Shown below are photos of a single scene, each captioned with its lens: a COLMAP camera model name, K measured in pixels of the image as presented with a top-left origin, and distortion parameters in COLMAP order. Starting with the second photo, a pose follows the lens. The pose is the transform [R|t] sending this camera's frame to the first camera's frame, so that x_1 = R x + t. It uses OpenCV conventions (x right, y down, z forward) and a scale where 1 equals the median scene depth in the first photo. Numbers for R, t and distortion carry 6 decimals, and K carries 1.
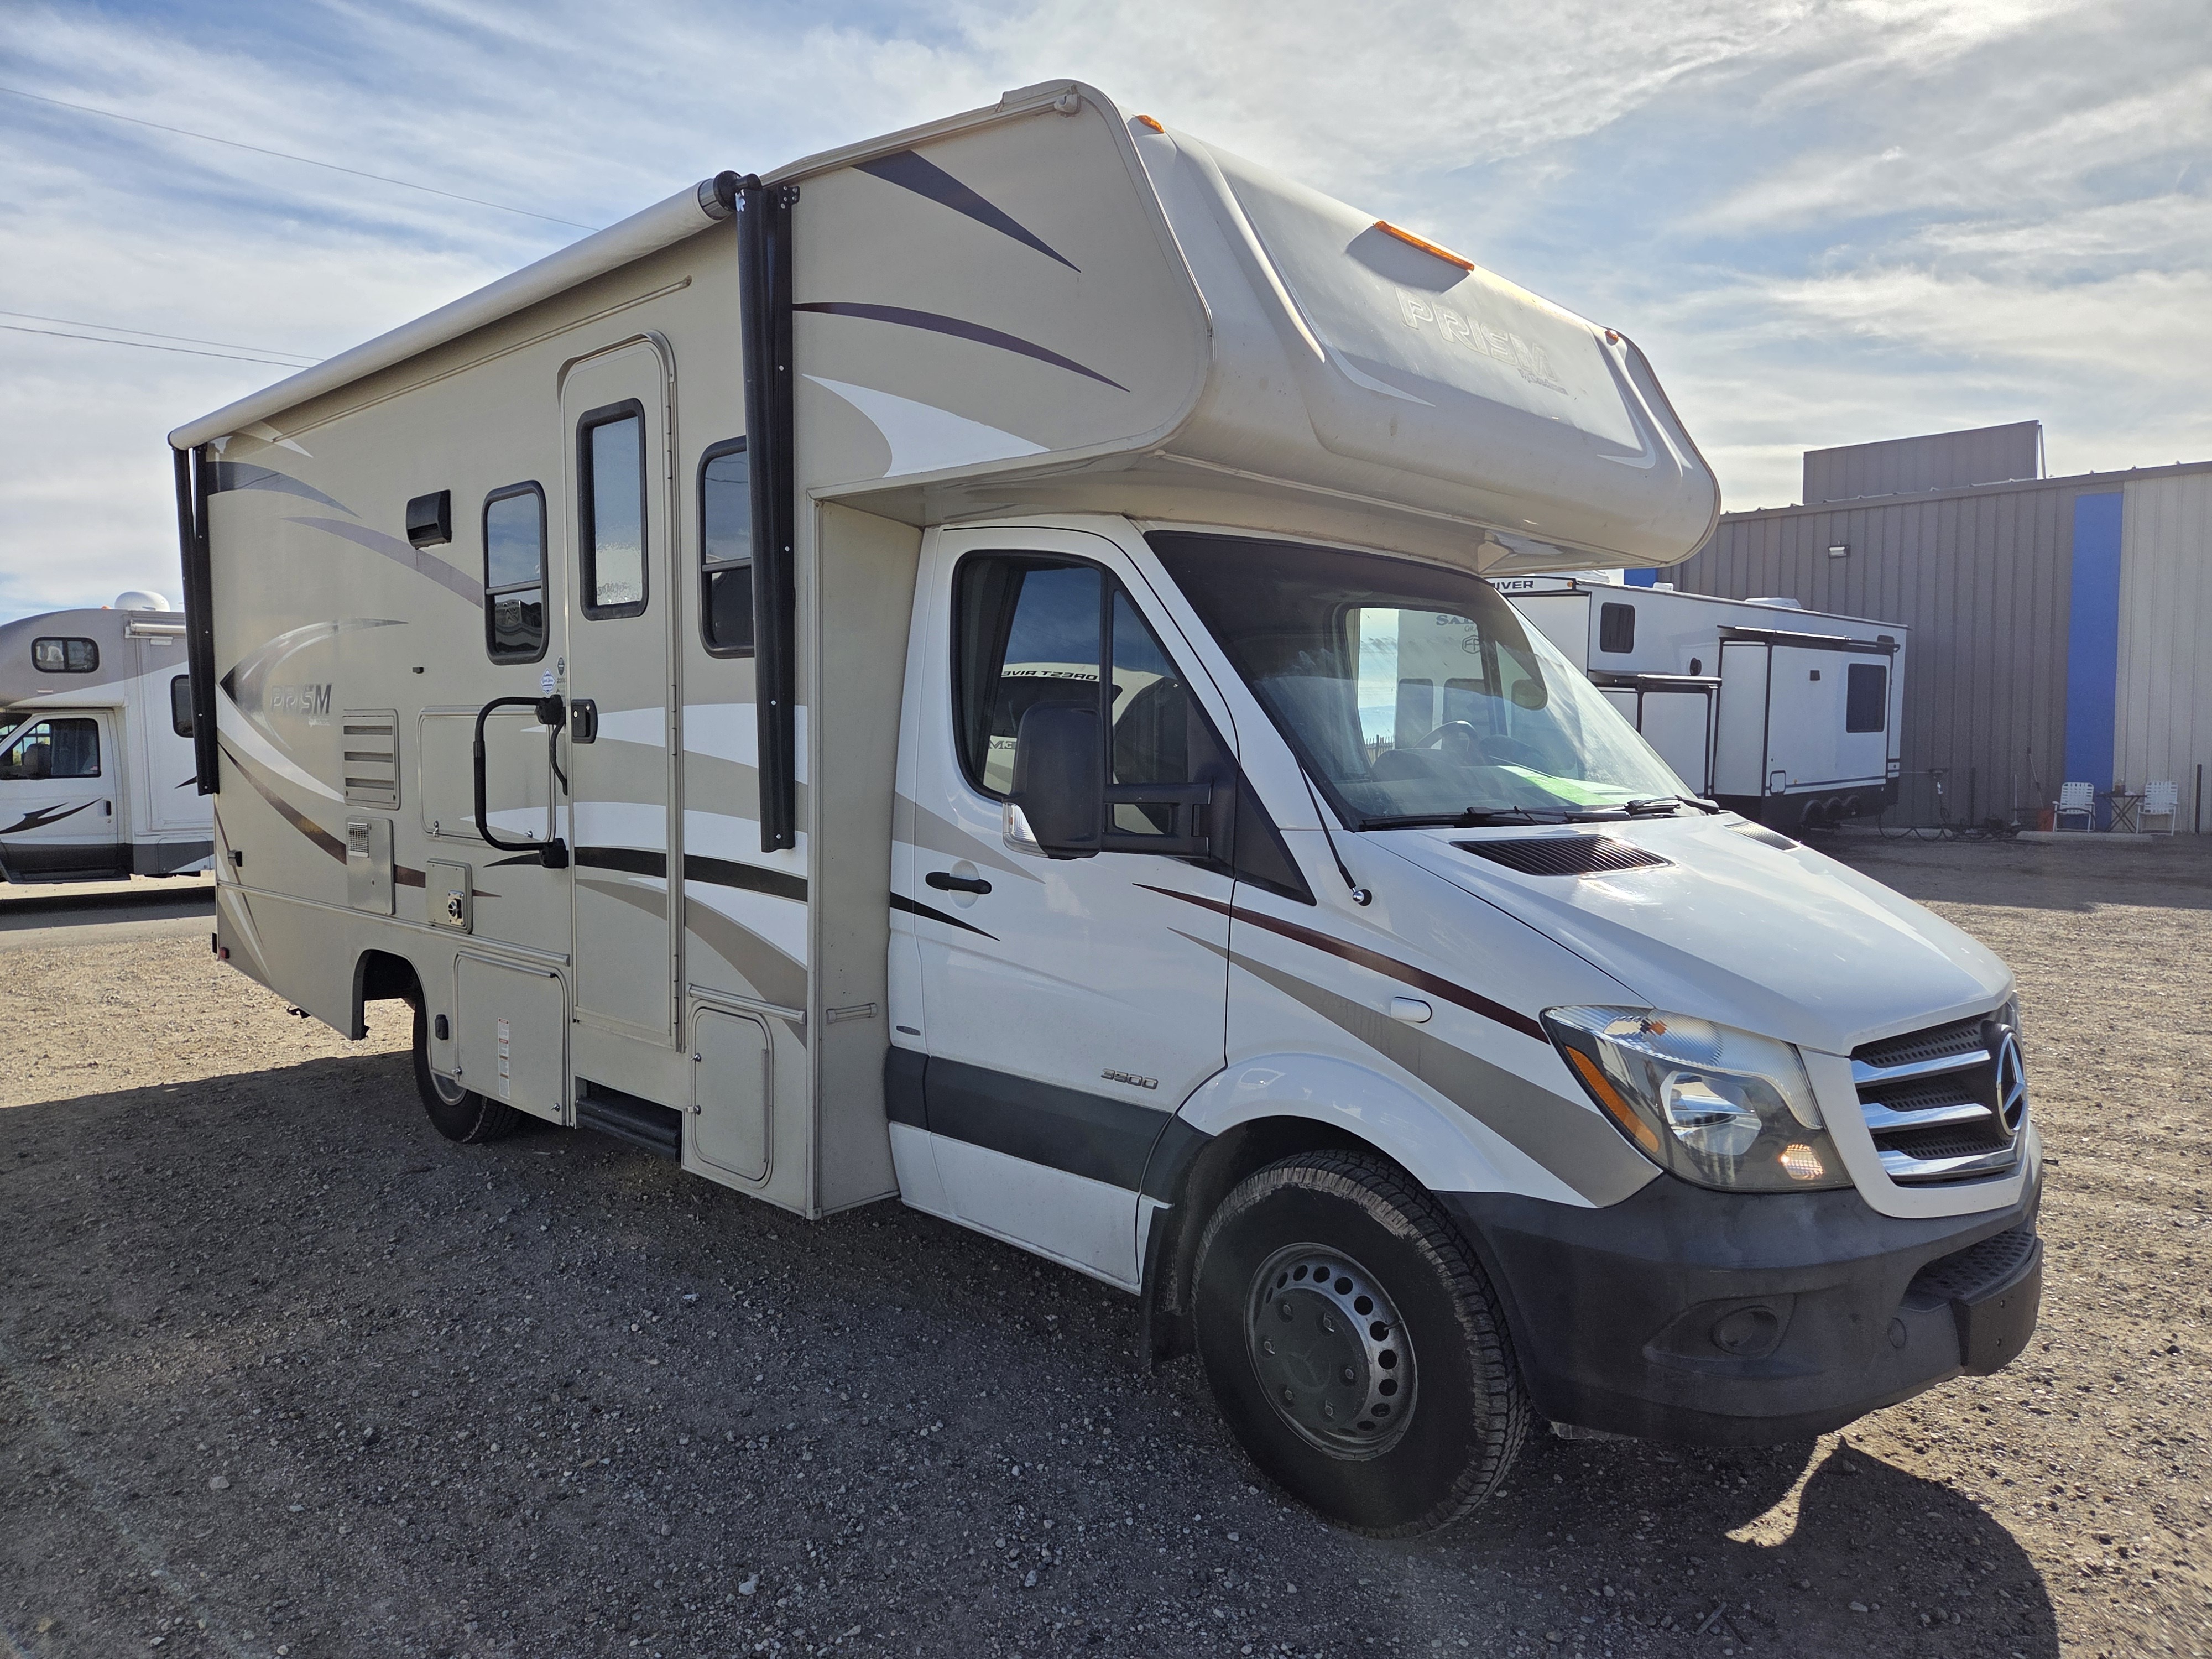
lens RADIAL K [[1481.1, 0, 1106.0], [0, 1481.1, 829.5], [0, 0, 1]] dist [0.070081, -0.061303]
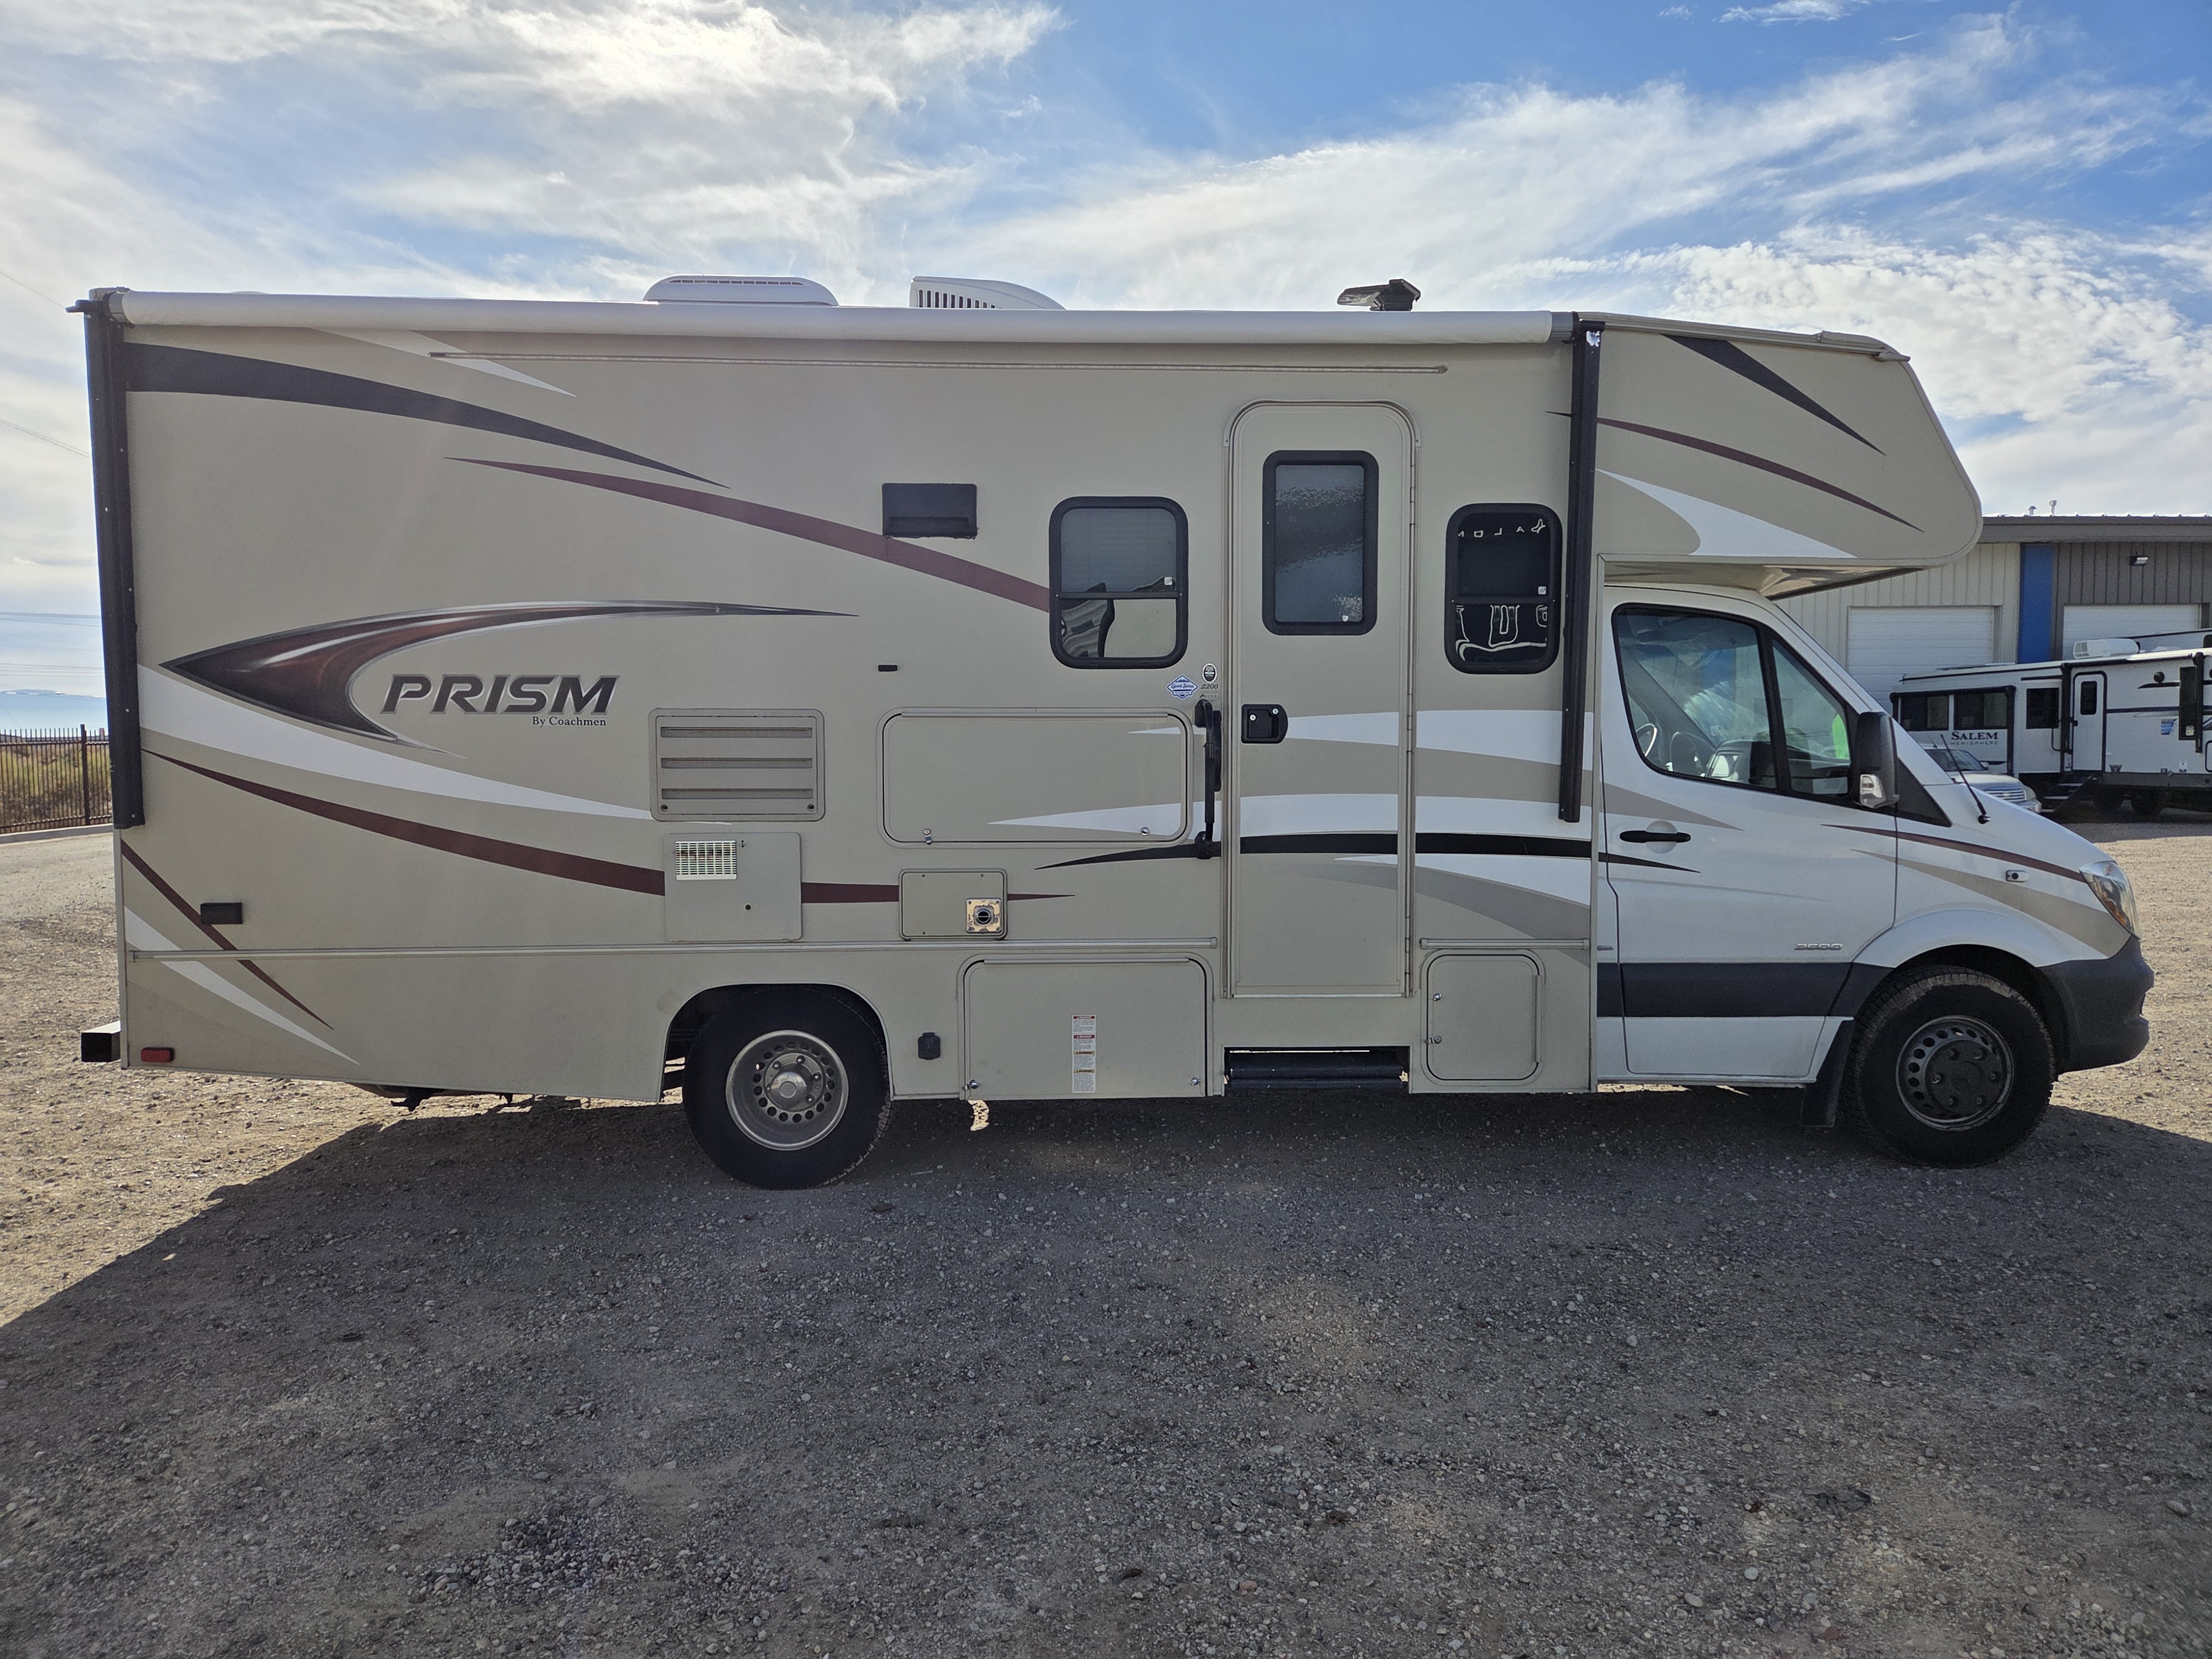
lens RADIAL K [[1481.1, 0, 1106.0], [0, 1481.1, 829.5], [0, 0, 1]] dist [0.070081, -0.061303]
pose [[0.685606, -0.052505, 0.726077, -1.342700], [0.048319, 0.998478, 0.026577, -0.031286], [-0.726367, 0.016862, 0.687100, 0.350292]]
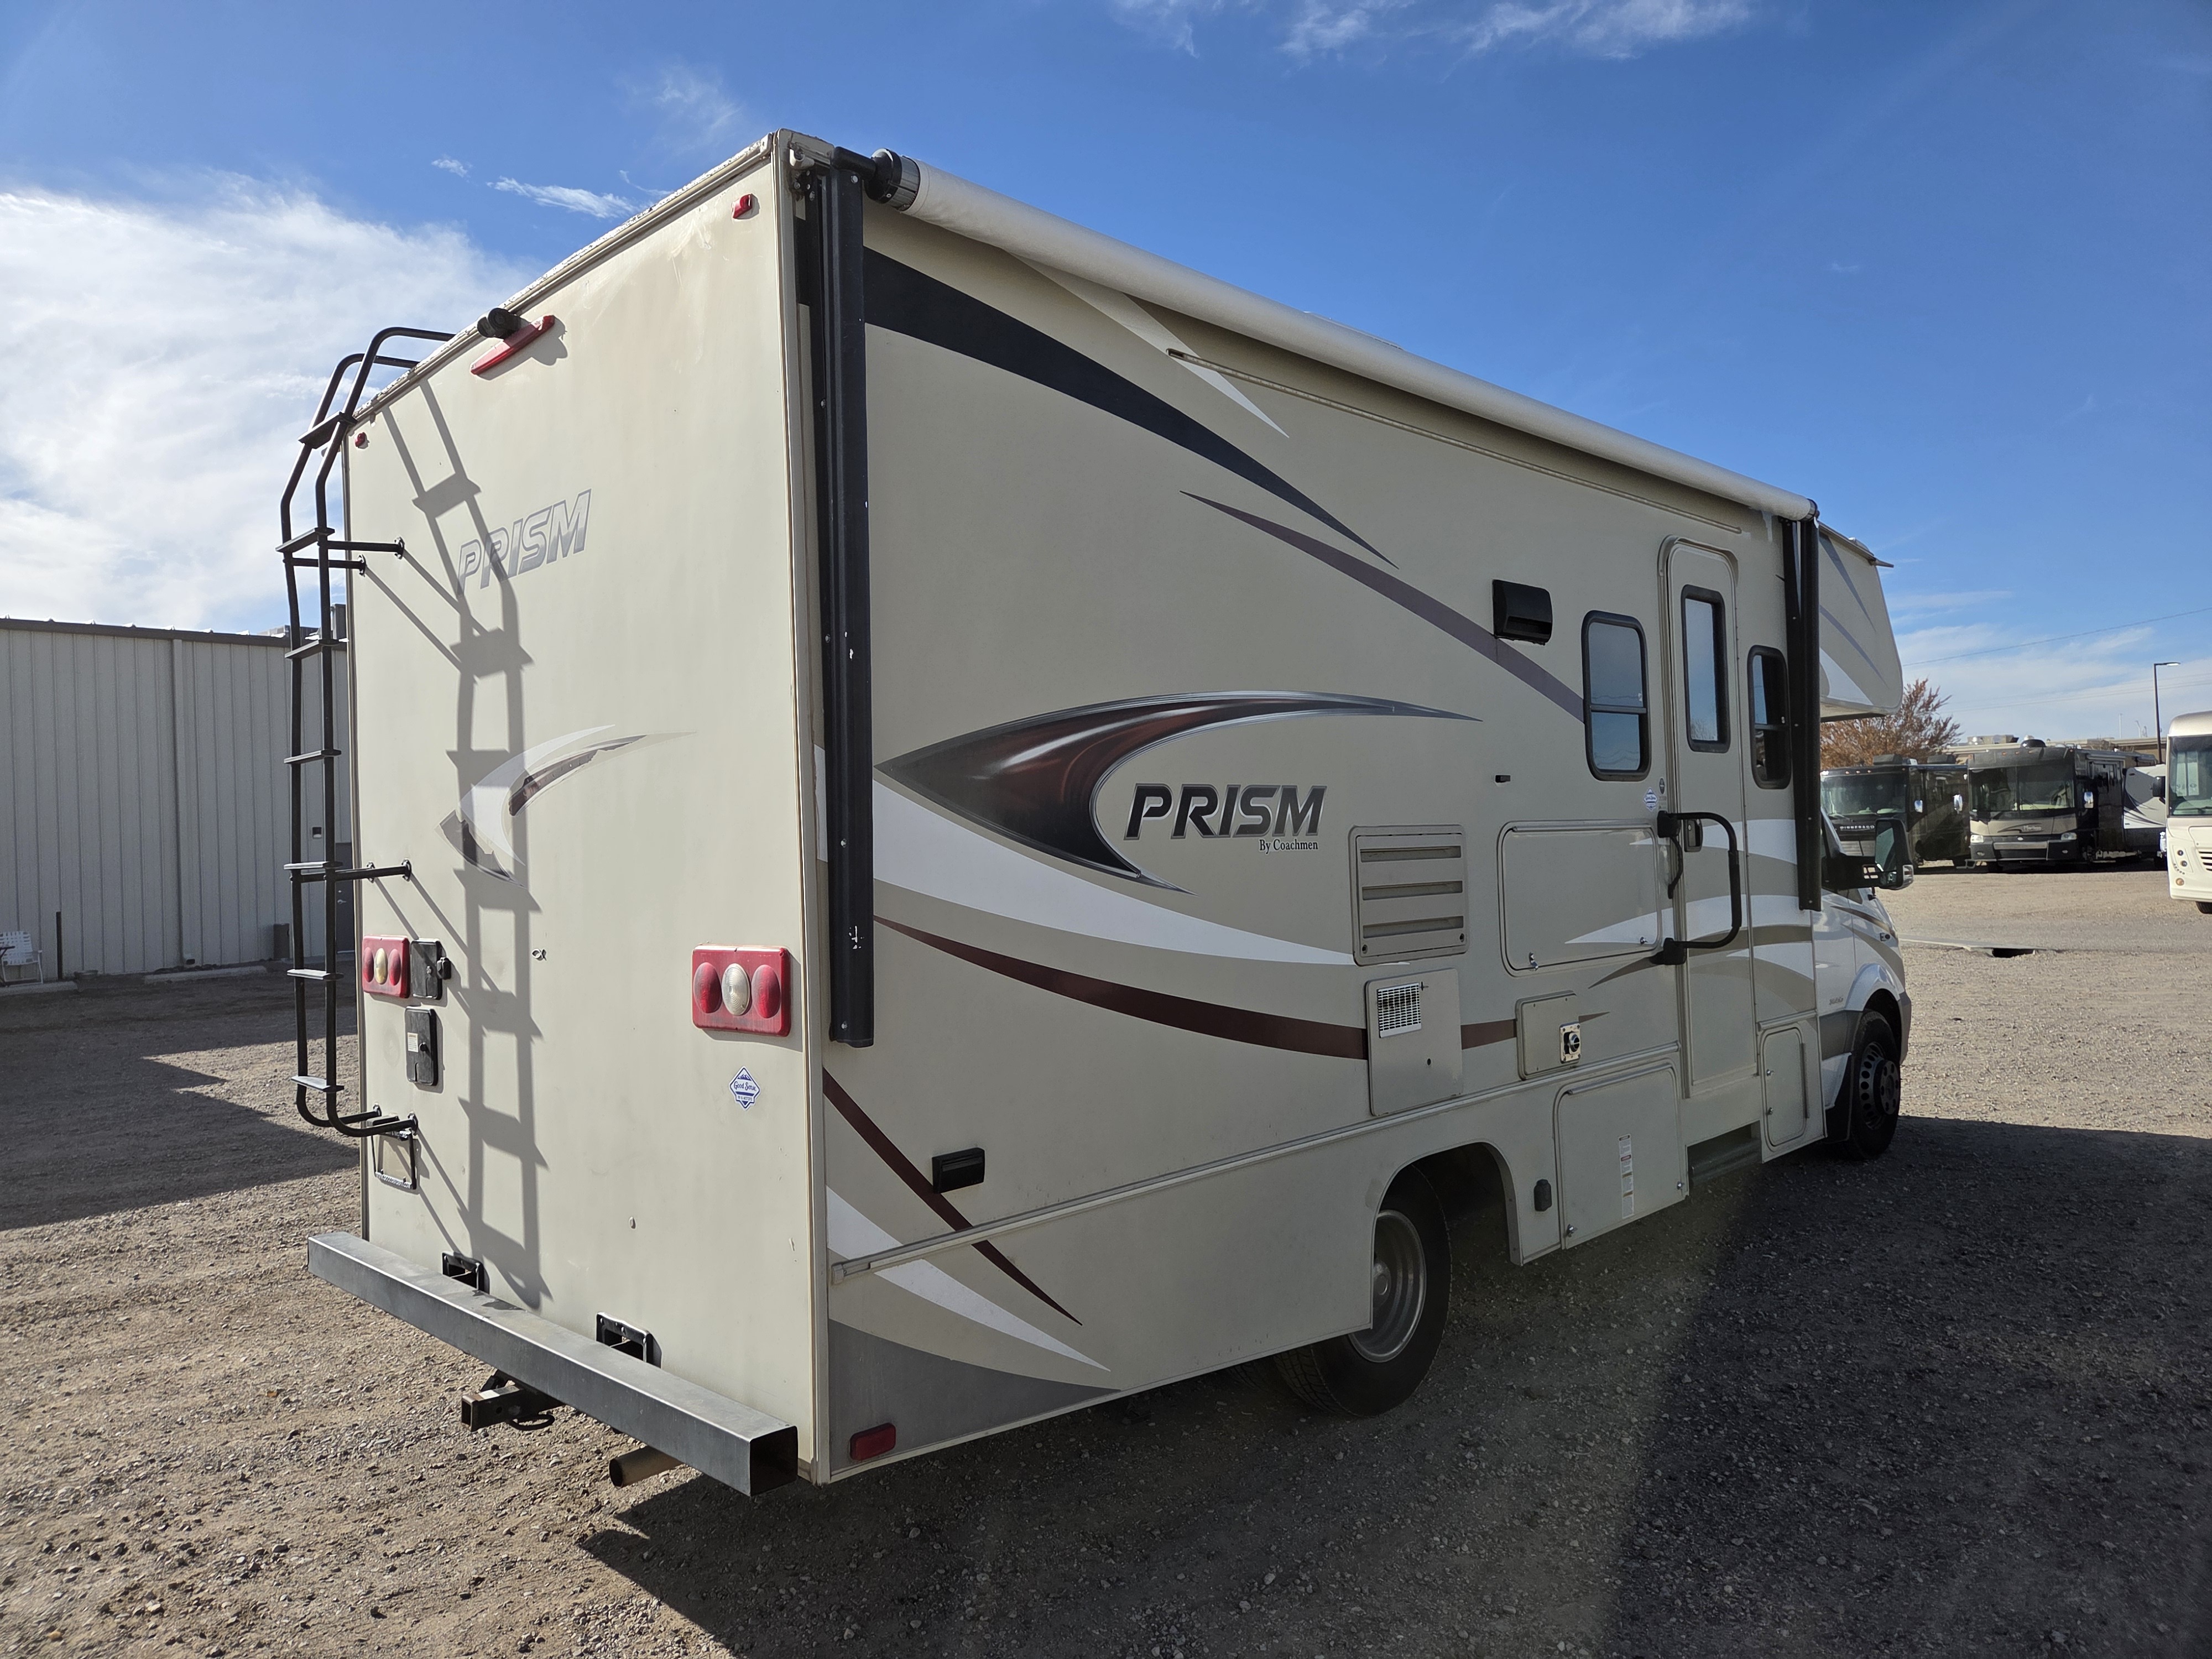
lens RADIAL K [[1481.1, 0, 1106.0], [0, 1481.1, 829.5], [0, 0, 1]] dist [0.070081, -0.061303]
pose [[0.014074, 0.011246, 0.999838, -1.679100], [0.096947, 0.995210, -0.012558, -0.114874], [-0.995190, 0.097108, 0.012916, 1.569910]]
